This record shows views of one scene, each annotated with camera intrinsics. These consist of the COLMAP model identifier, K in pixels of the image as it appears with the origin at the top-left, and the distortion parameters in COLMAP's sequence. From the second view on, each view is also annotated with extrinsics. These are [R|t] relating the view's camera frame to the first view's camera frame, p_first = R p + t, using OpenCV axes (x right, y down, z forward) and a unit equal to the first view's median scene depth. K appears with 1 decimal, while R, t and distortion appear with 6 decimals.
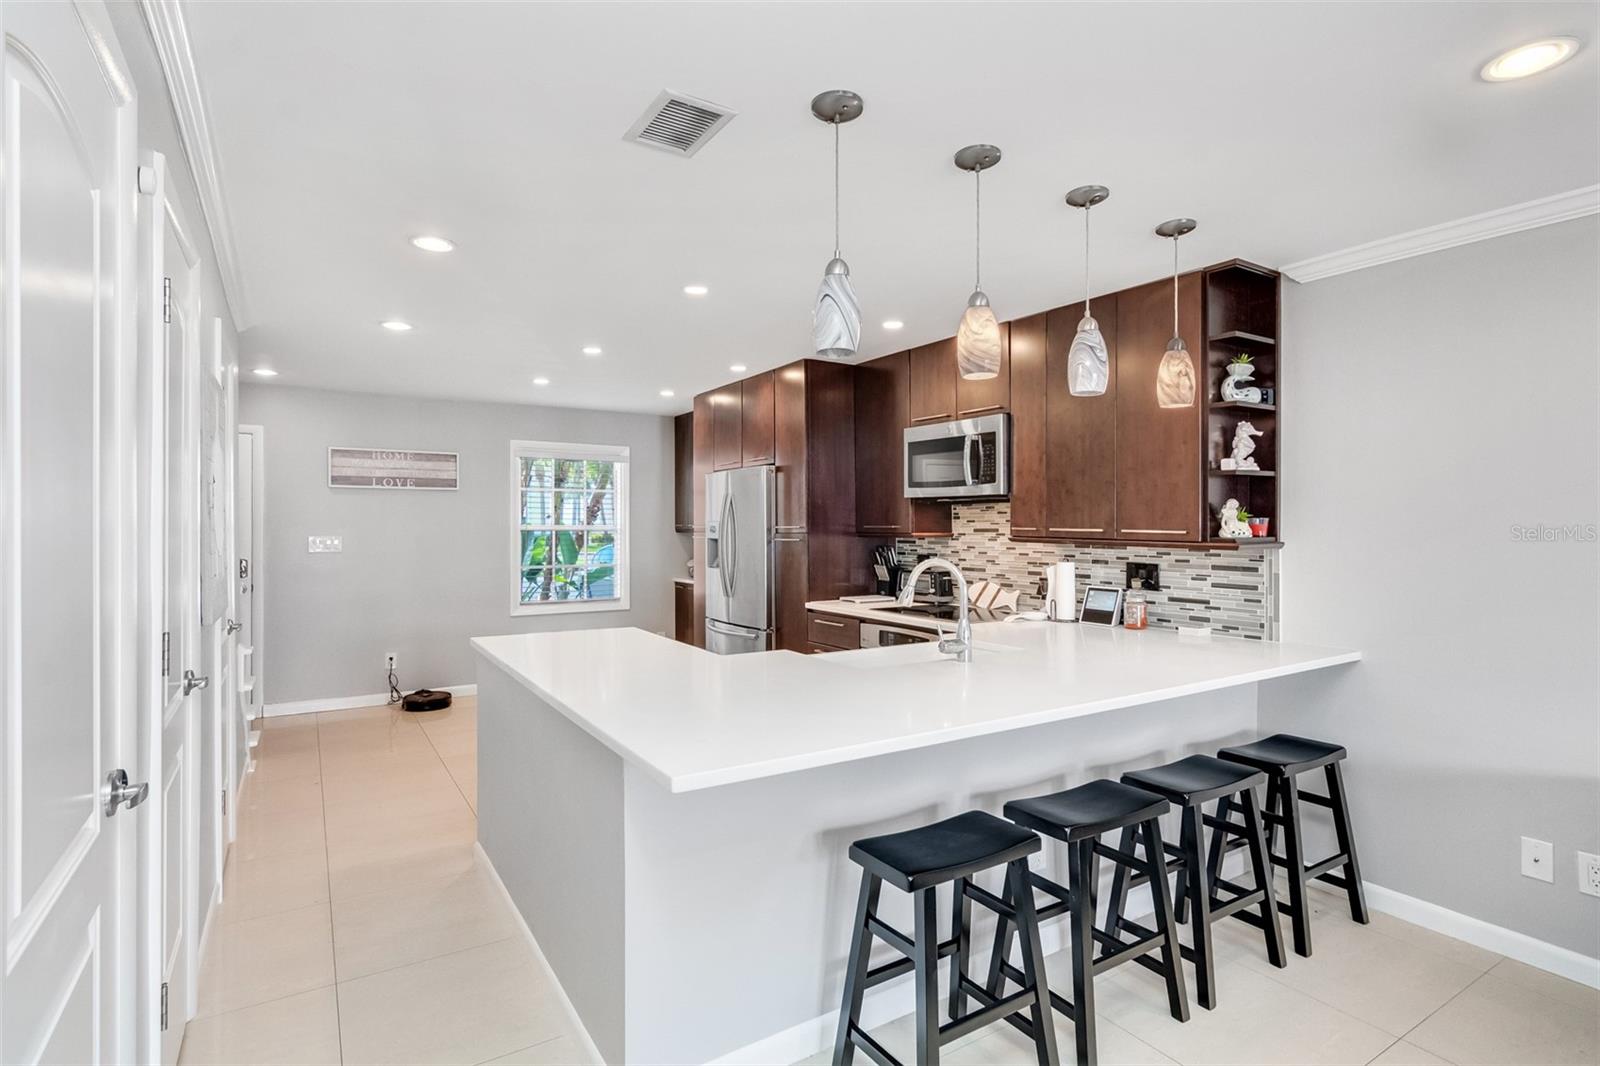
lens RADIAL K [[795.8, 0, 806.9], [0, 795.8, 508.9], [0, 0, 1]] dist [-0.030230, -0.001128]
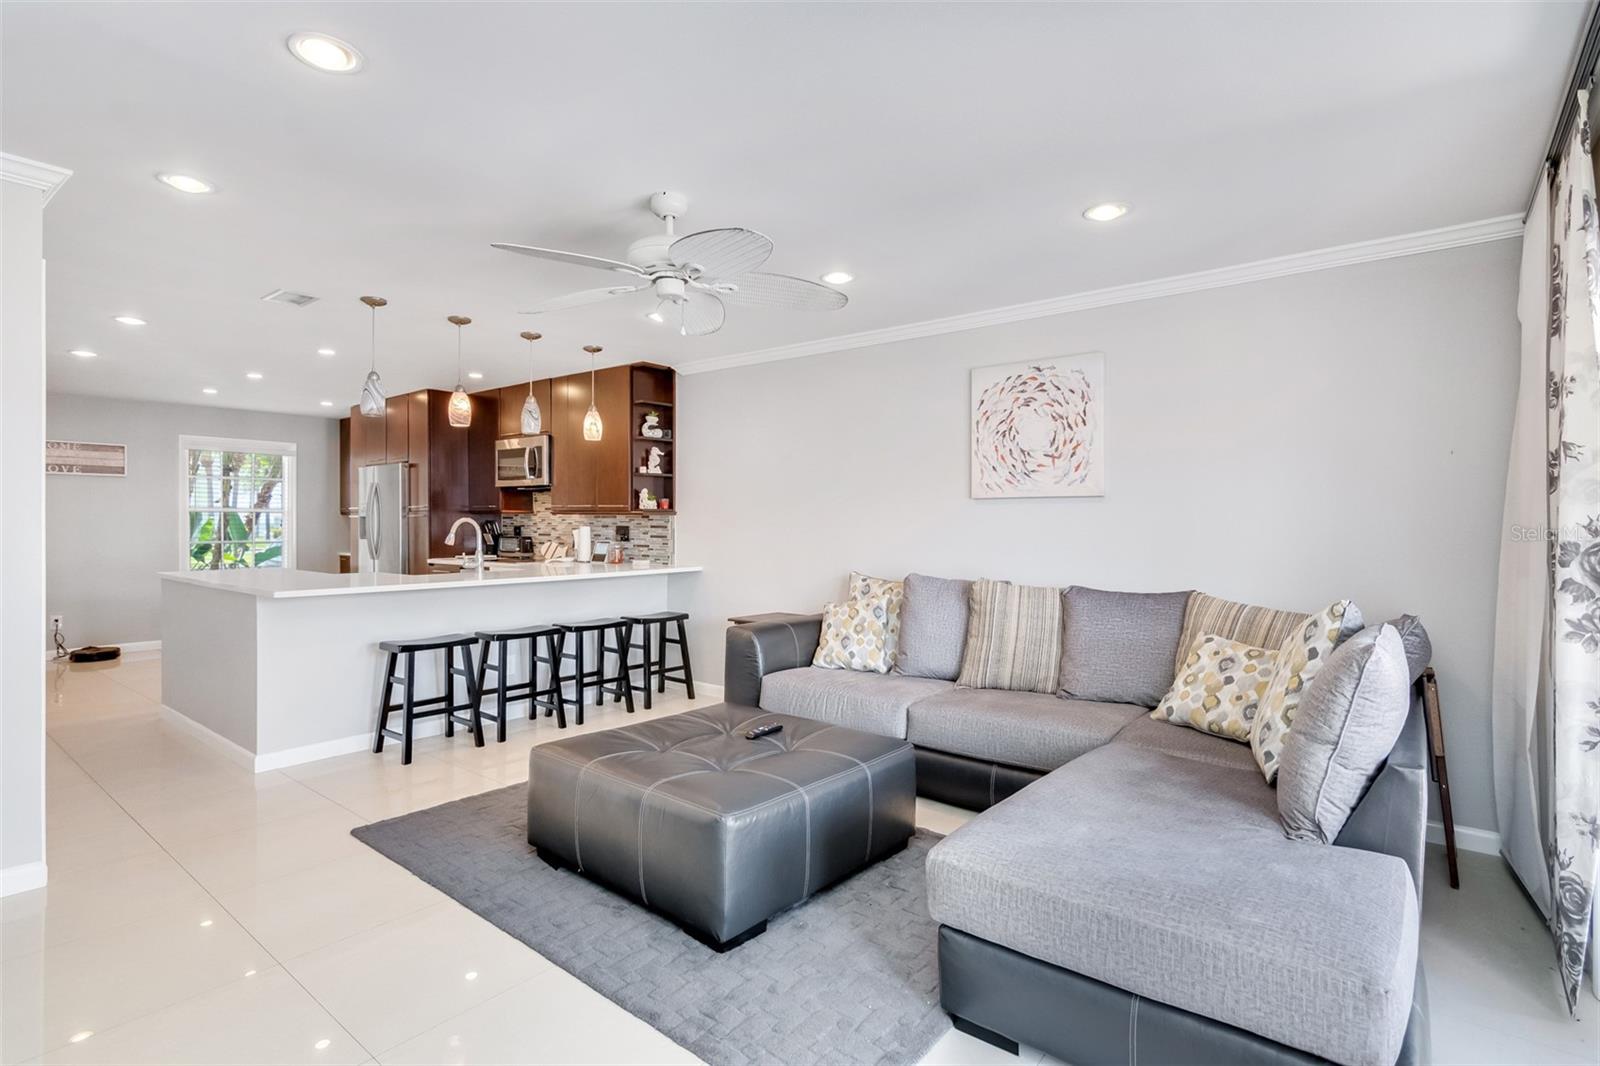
lens RADIAL K [[798.7, 0, 798.7], [0, 798.7, 520.3], [0, 0, 1]] dist [-0.000924, 0.000305]
pose [[0.950582, 0.002495, 0.310464, 0.204729], [-0.008010, 0.999832, 0.016488, 0.020300], [-0.310371, -0.018160, 0.950442, -0.636250]]
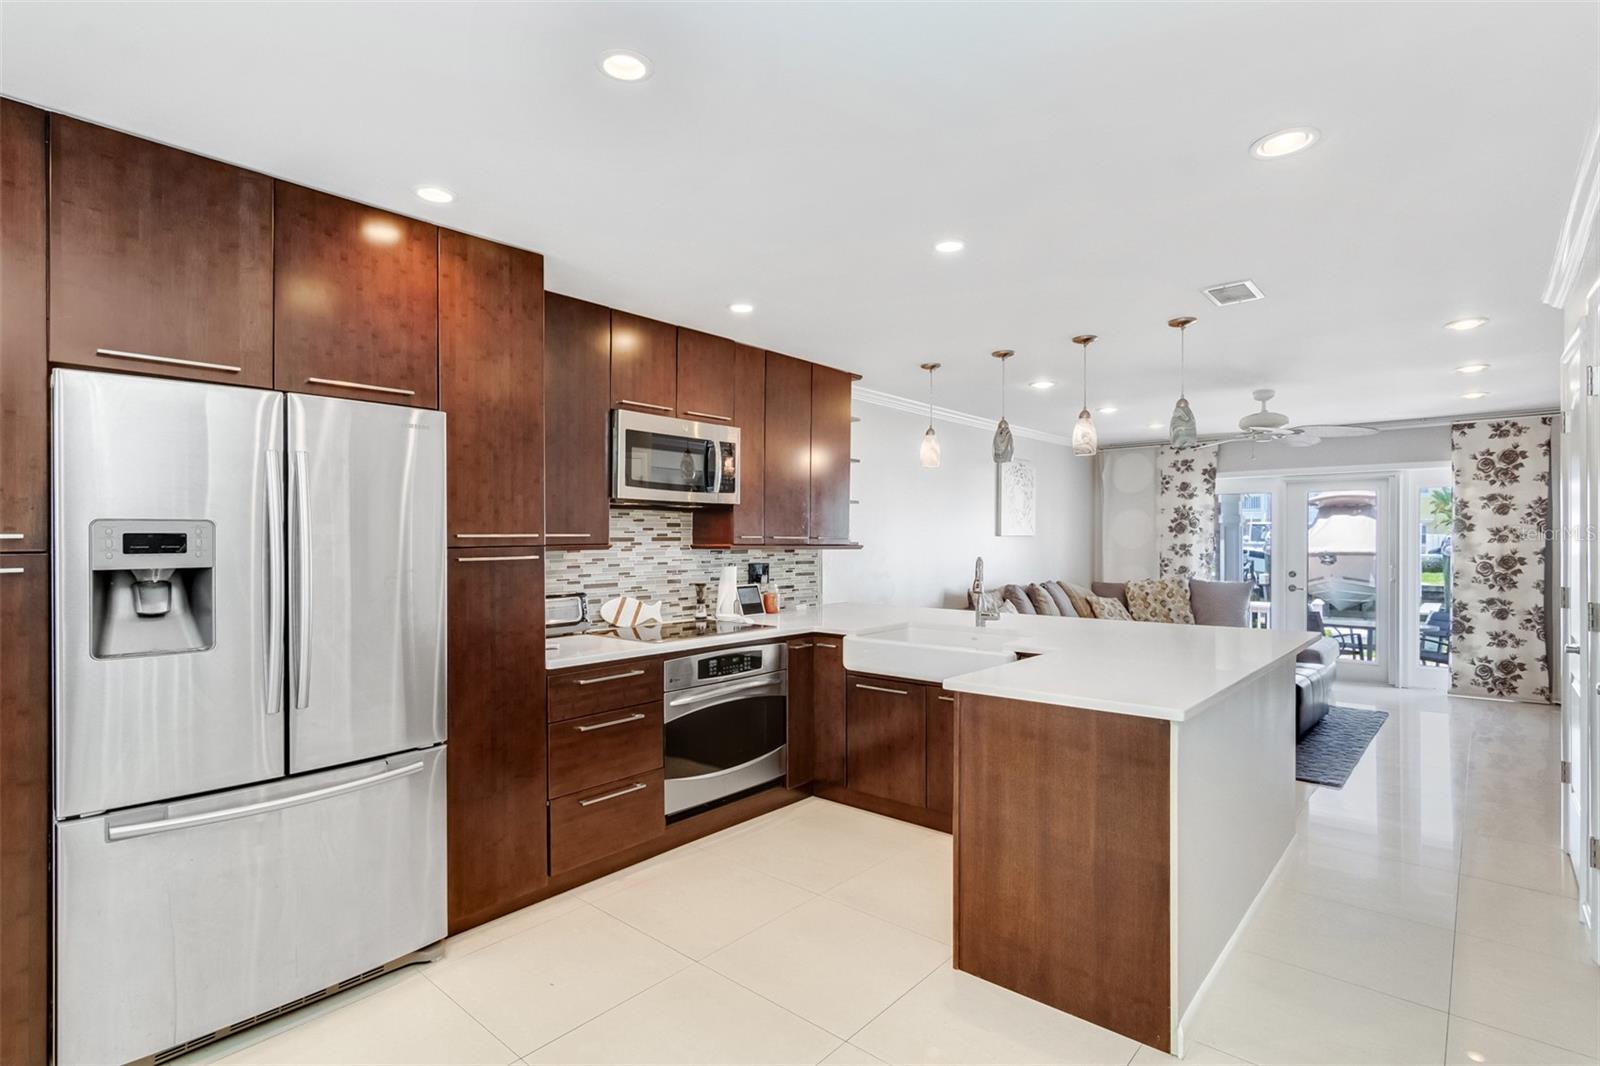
lens RADIAL K [[781.4, 0, 795.3], [0, 781.4, 545.9], [0, 0, 1]] dist [-0.000441, 0.005161]
pose [[-0.284141, -0.009134, 0.958739, -0.678118], [-0.017186, 0.999842, 0.004432, 0.027295], [-0.958628, -0.015218, -0.284254, 1.078463]]
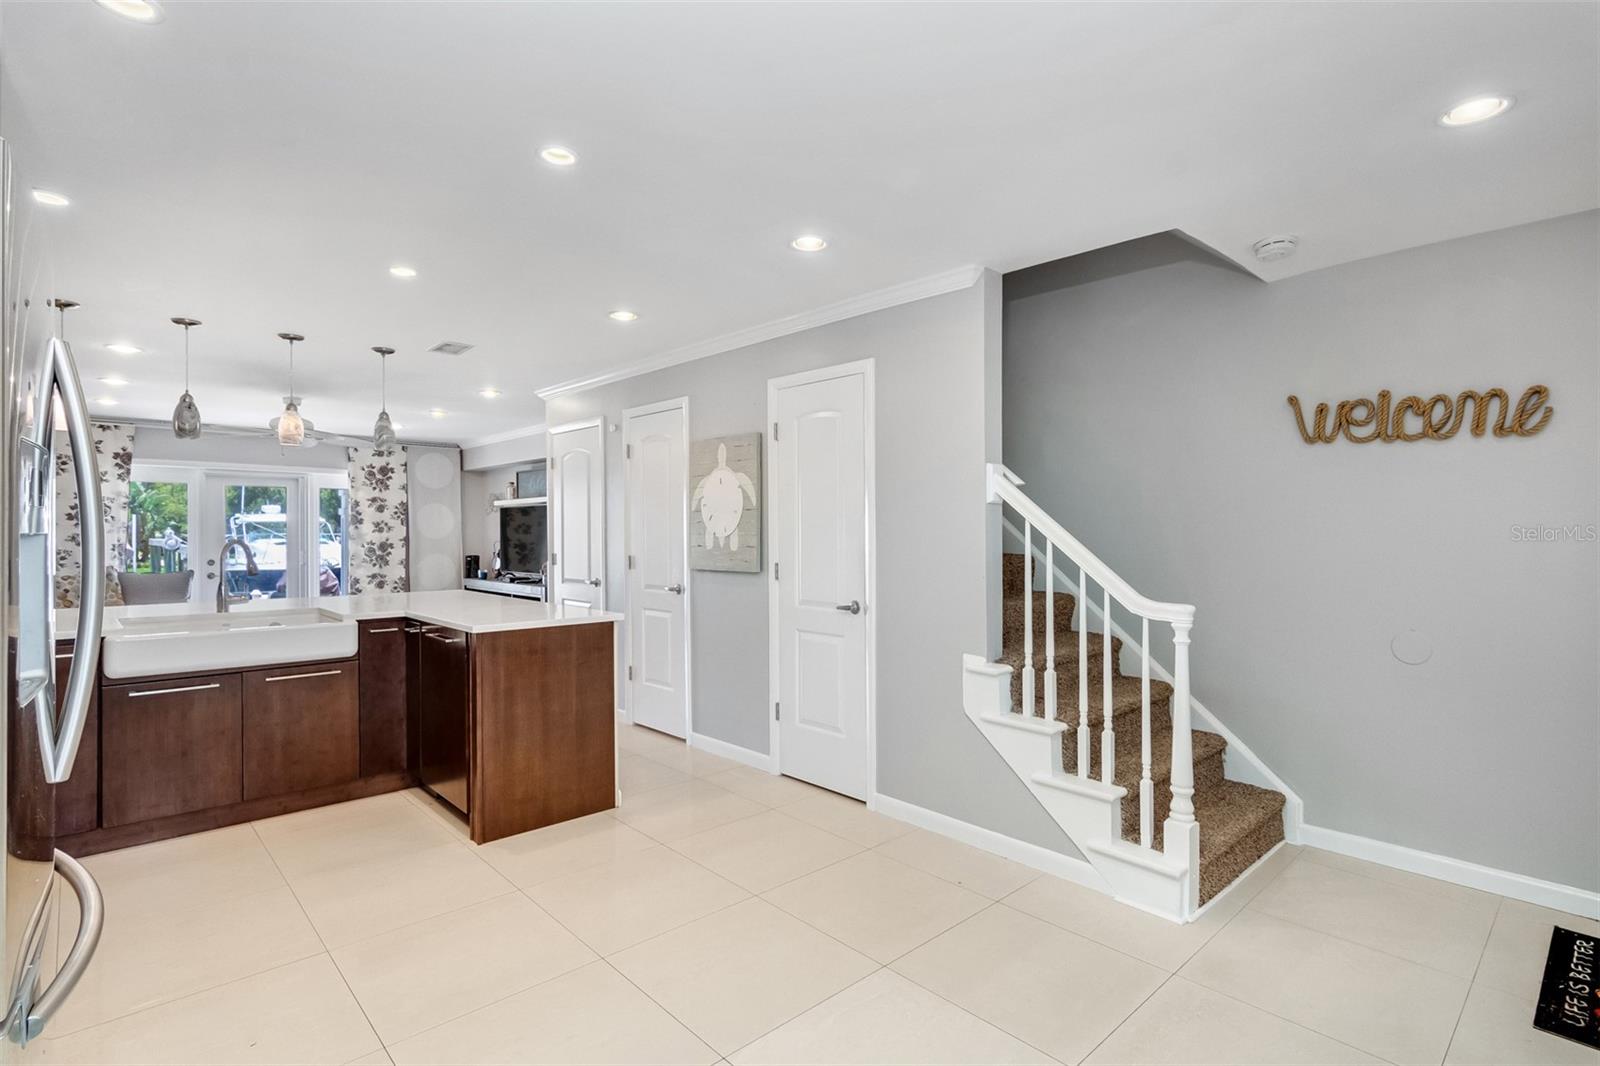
lens RADIAL K [[782.4, 0, 808.4], [0, 782.4, 538.8], [0, 0, 1]] dist [-0.000049, -0.000132]
pose [[-0.981435, -0.001839, -0.191784, -0.346504], [0.001187, 0.999877, -0.015663, 0.053296], [0.191789, -0.015600, -0.981312, 1.582653]]
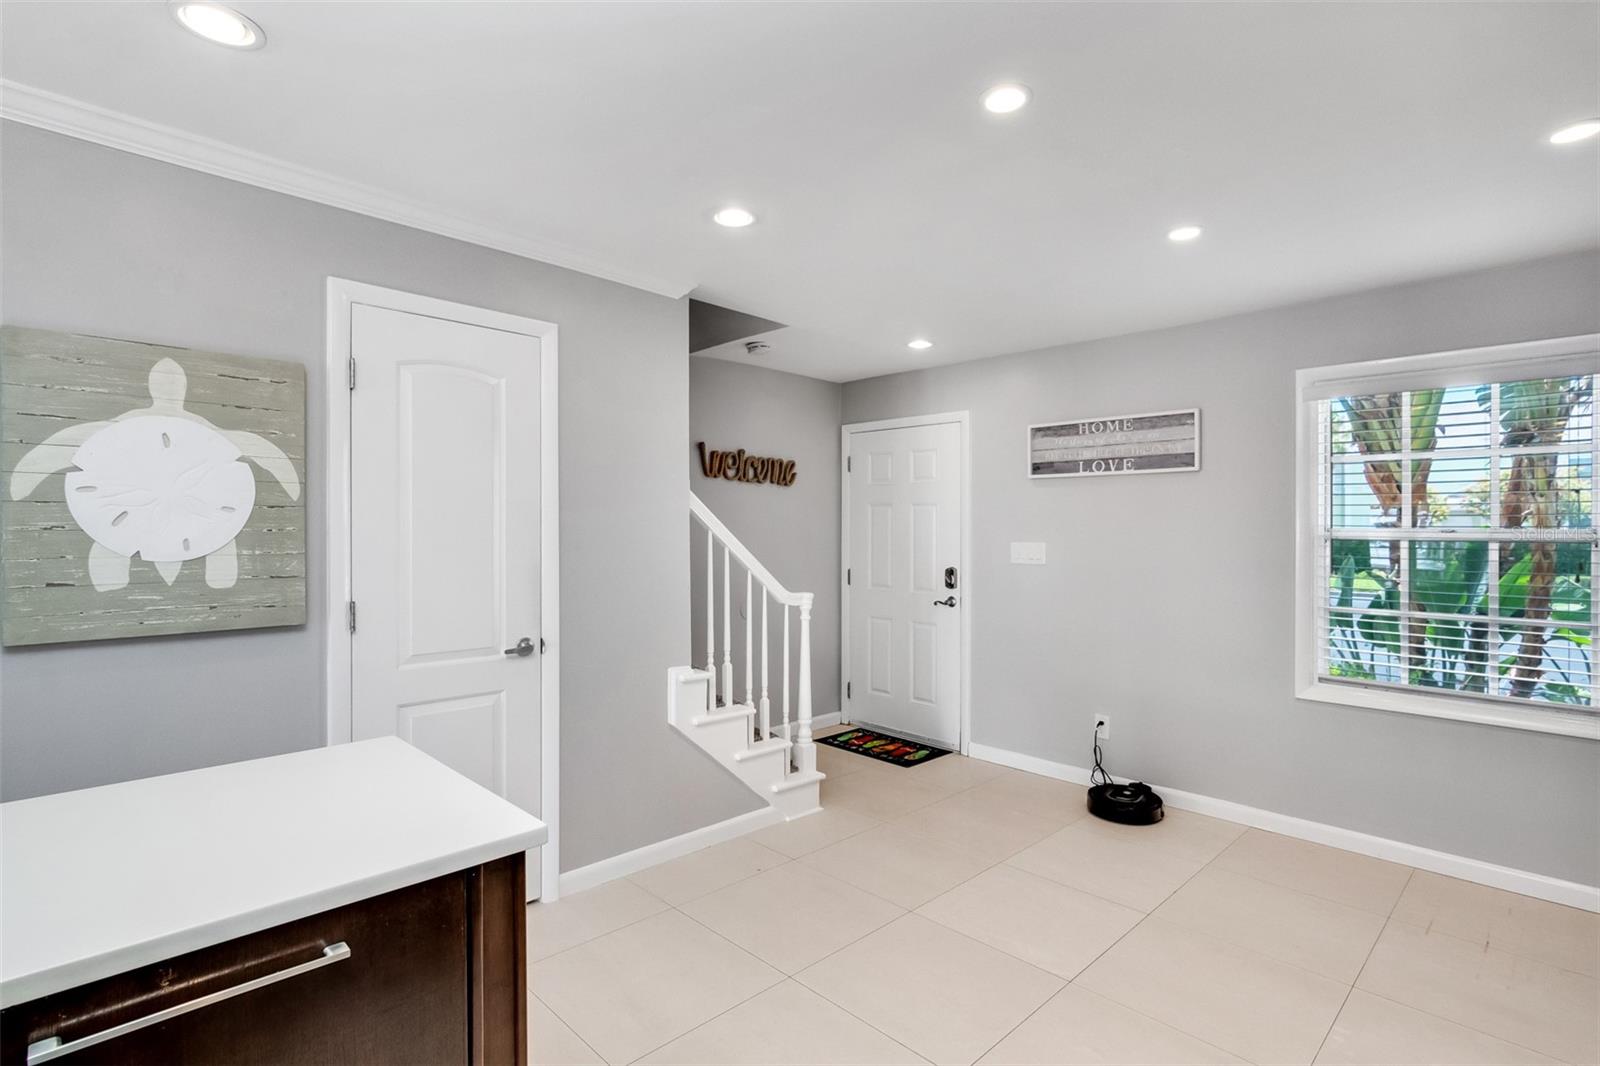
lens RADIAL K [[765.7, 0, 809.6], [0, 765.7, 535.1], [0, 0, 1]] dist [-0.000817, 0.000302]
pose [[0.212422, 0.007511, -0.977149, 0.097760], [0.016710, 0.999796, 0.011318, 0.020472], [0.977035, -0.018732, 0.212253, 0.844122]]
